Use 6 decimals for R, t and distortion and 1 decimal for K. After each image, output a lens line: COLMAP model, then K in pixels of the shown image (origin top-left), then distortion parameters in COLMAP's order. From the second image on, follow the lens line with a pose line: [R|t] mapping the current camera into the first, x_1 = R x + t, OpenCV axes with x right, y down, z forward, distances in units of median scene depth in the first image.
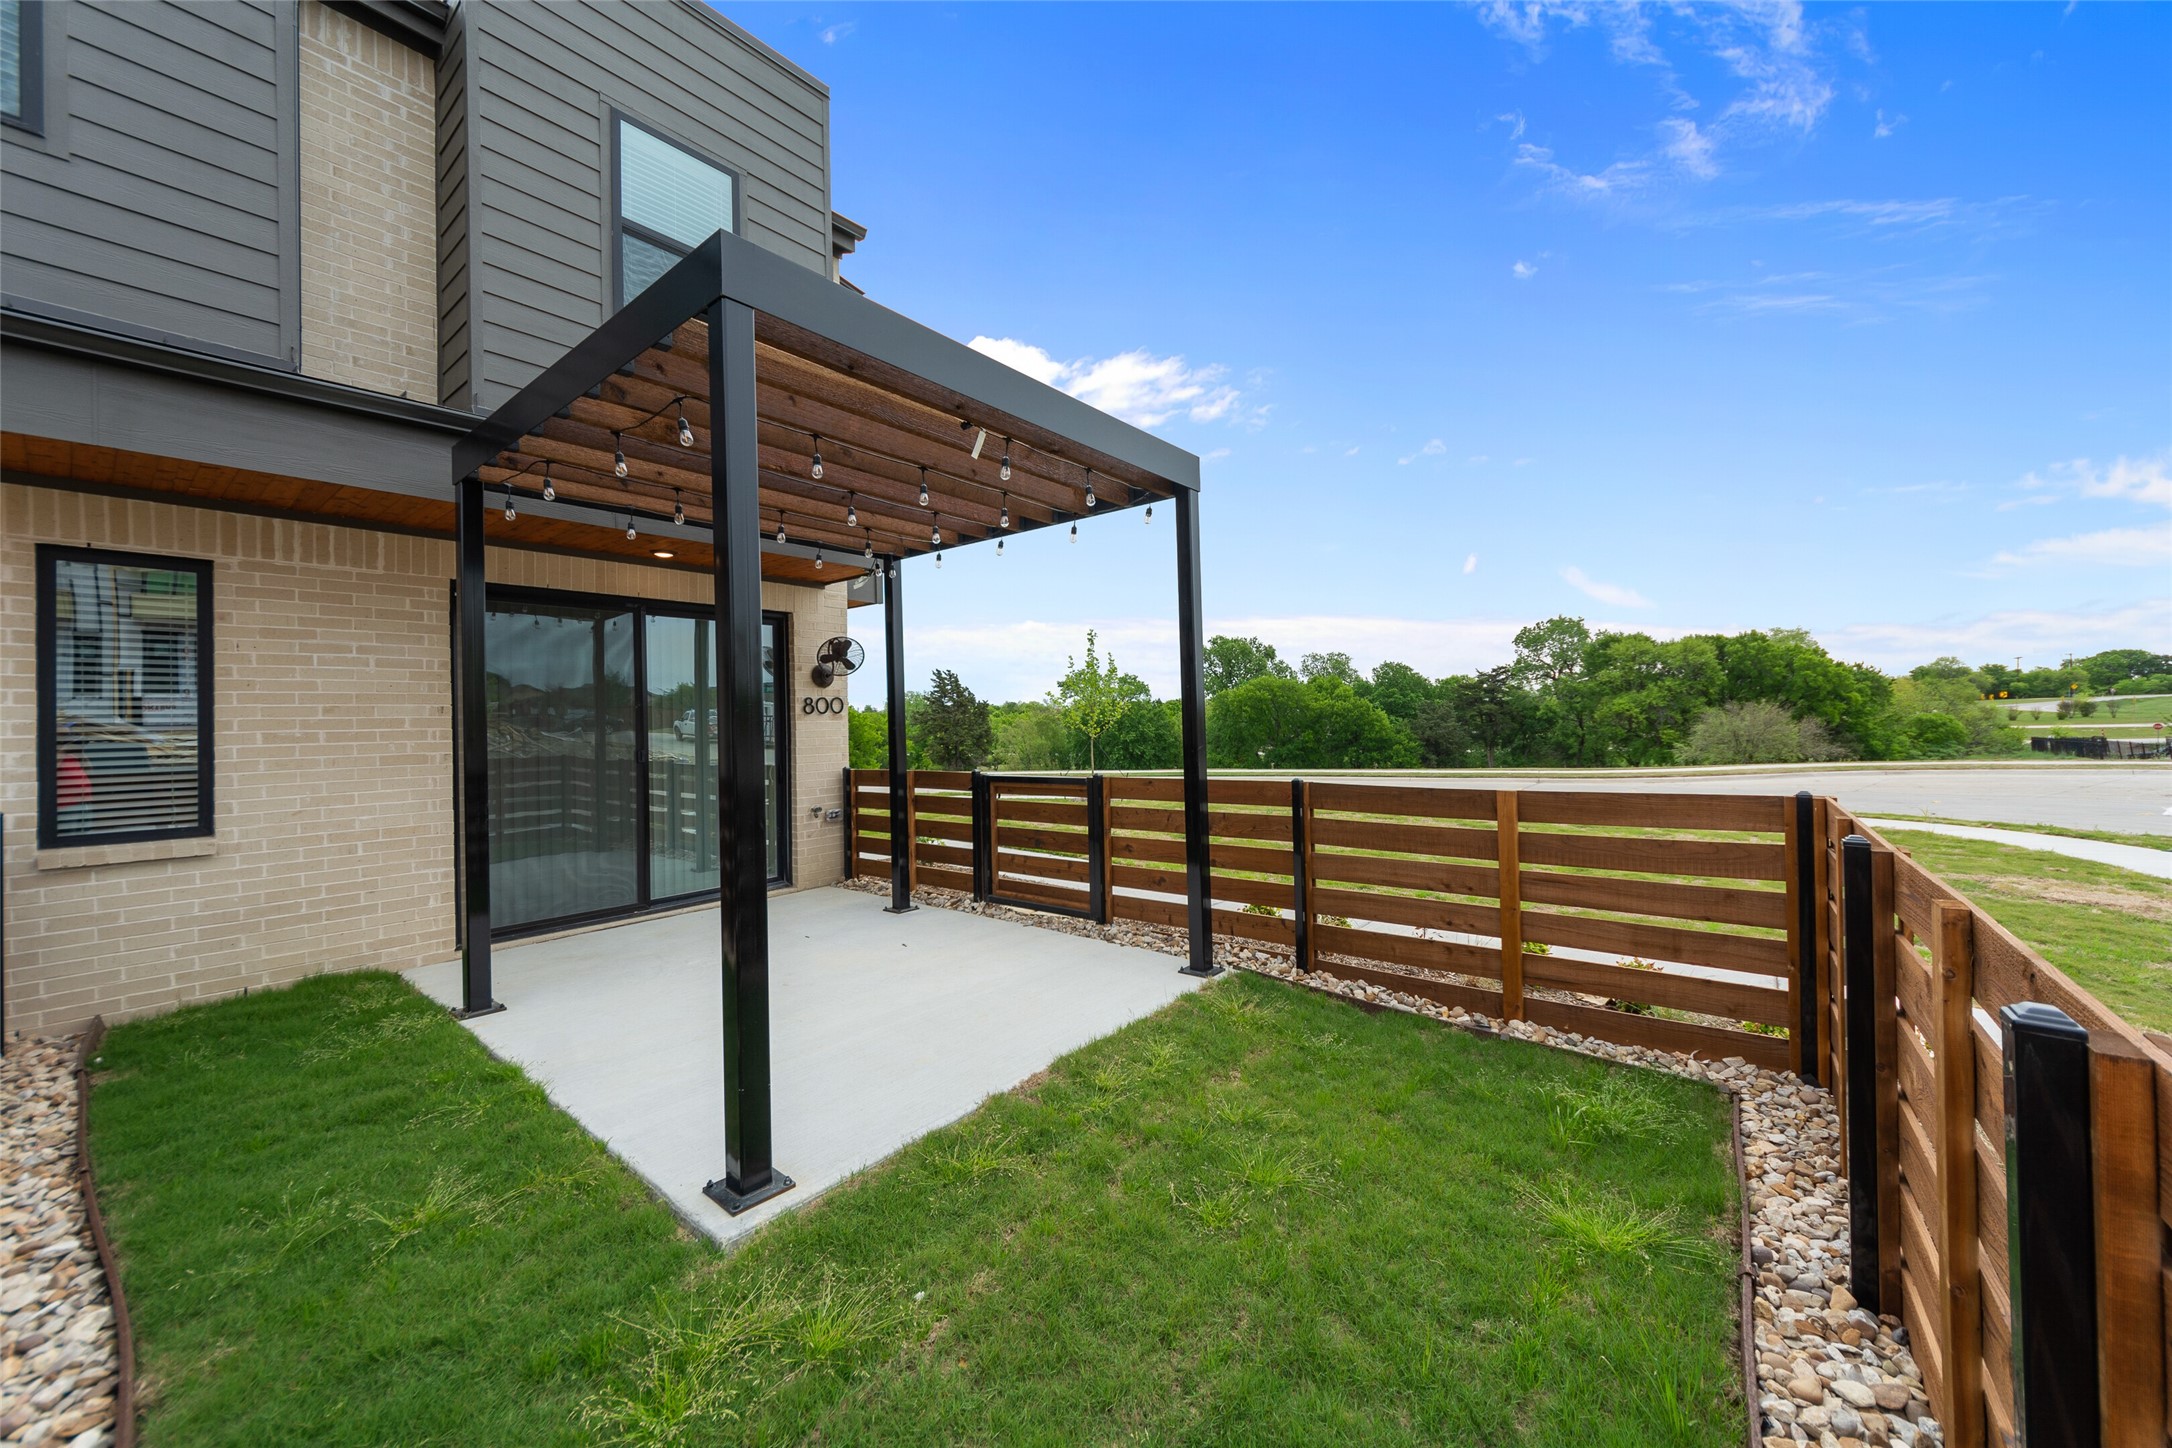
lens RADIAL K [[790.9, 0, 1089.9], [0, 790.9, 701.1], [0, 0, 1]] dist [-0.018503, -0.000189]
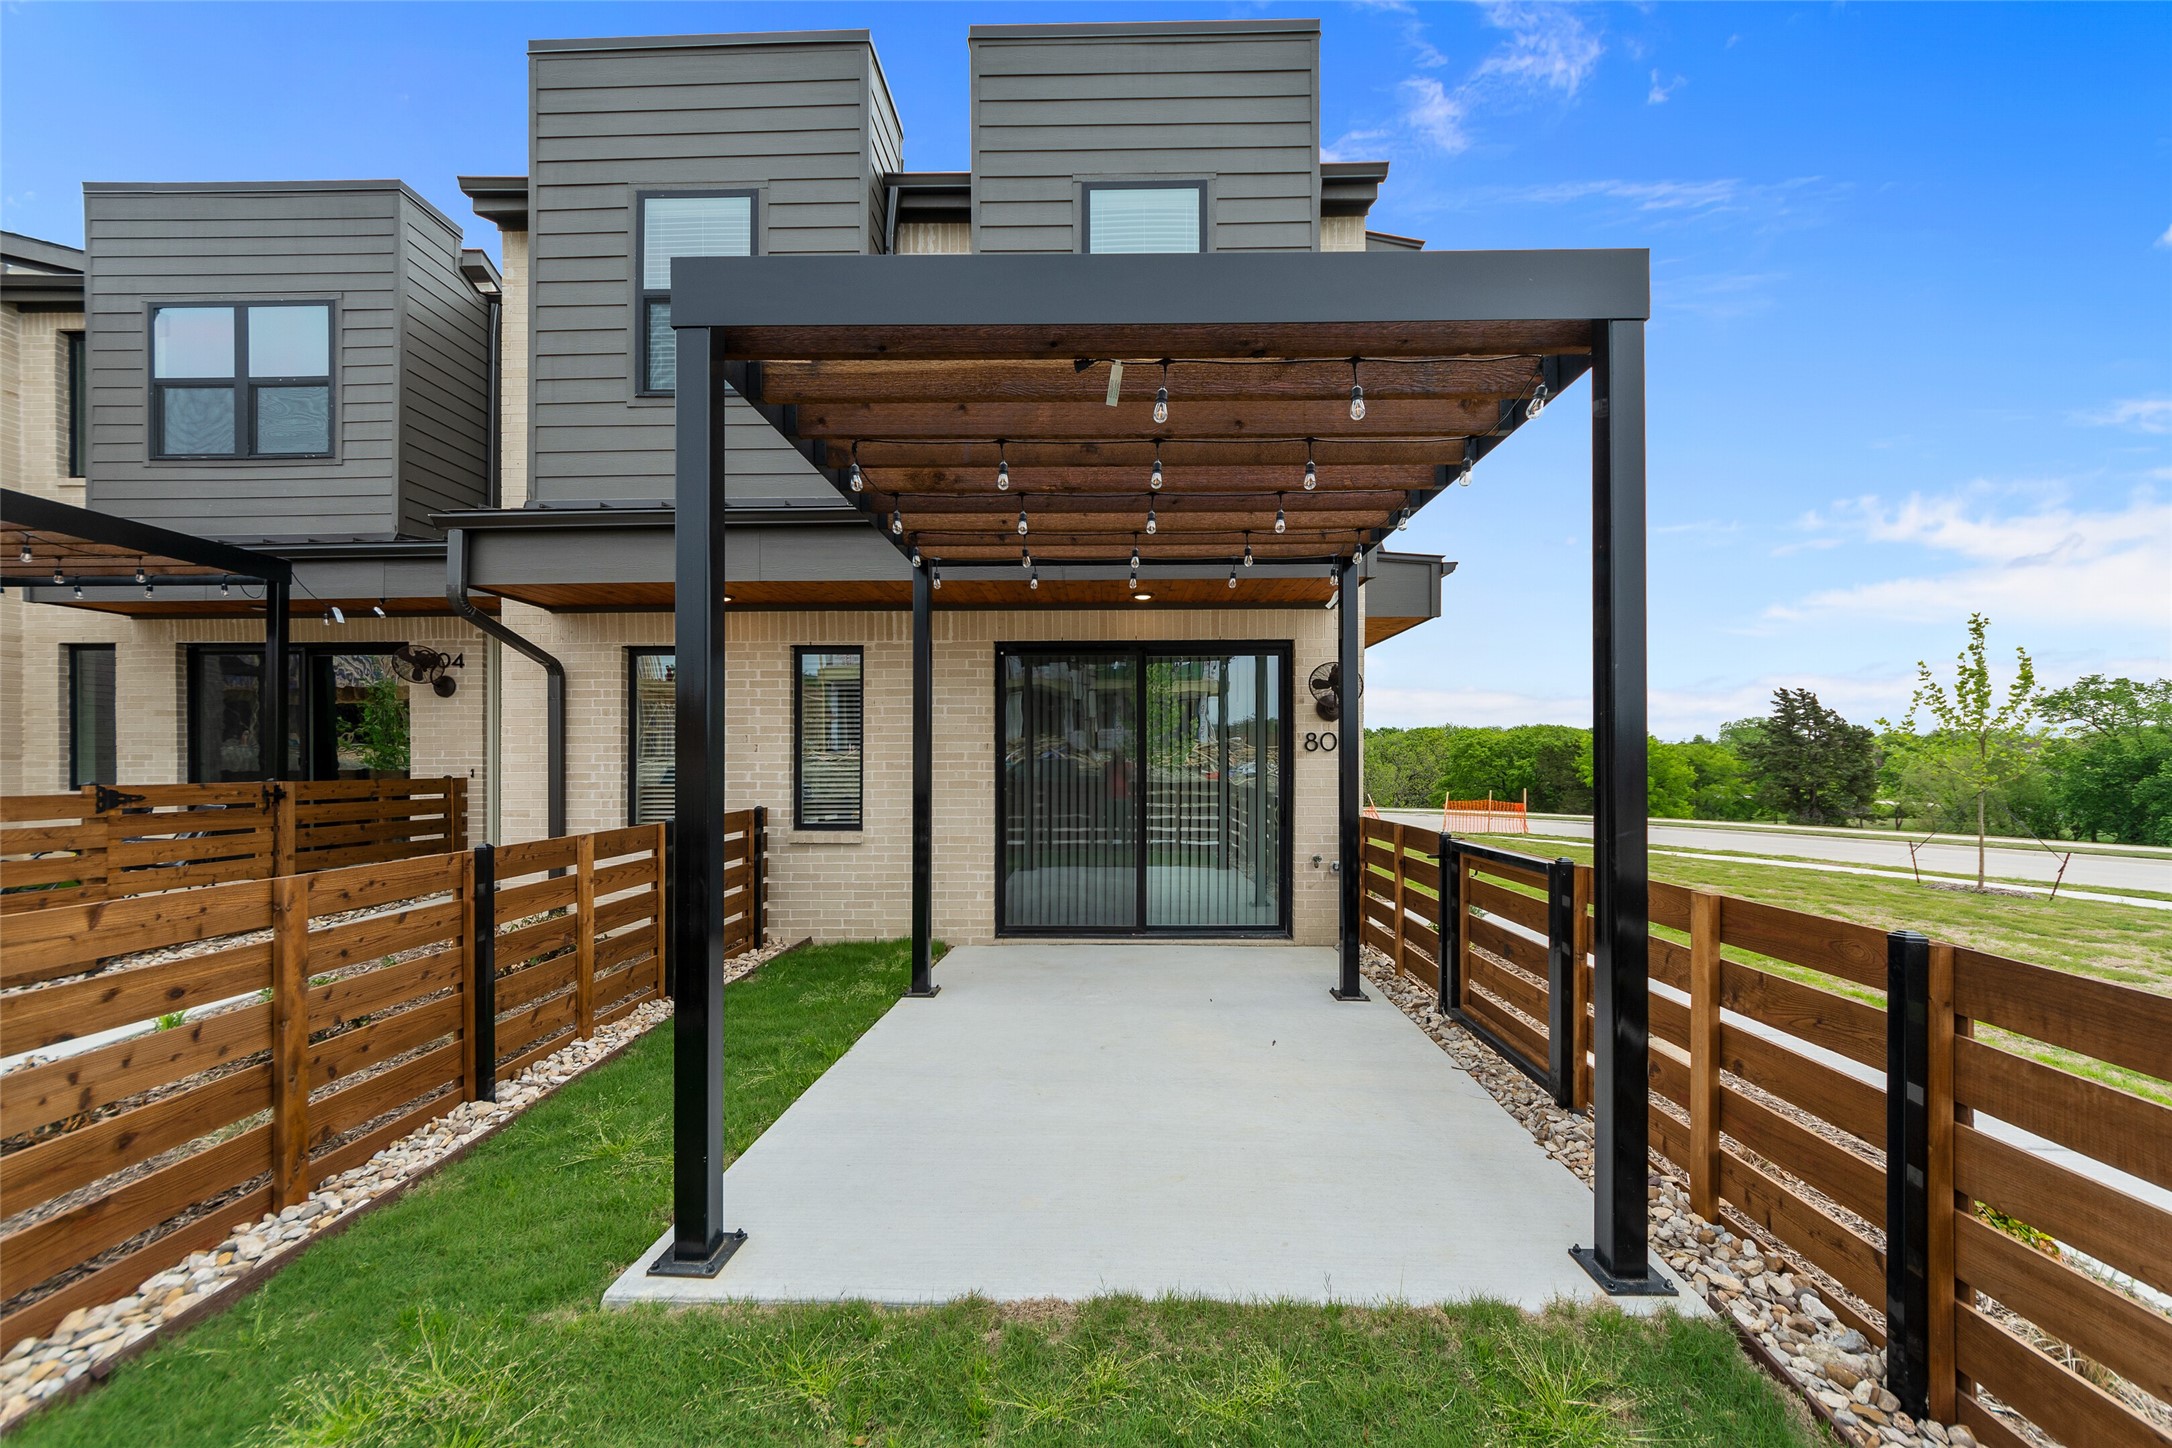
lens RADIAL K [[782.1, 0, 1091.9], [0, 782.1, 754.3], [0, 0, 1]] dist [-0.000395, -0.004708]
pose [[0.611050, 0.014756, -0.791455, 0.312692], [0.007624, 0.999670, 0.024524, -0.006135], [0.791555, -0.021020, 0.610736, 0.414807]]
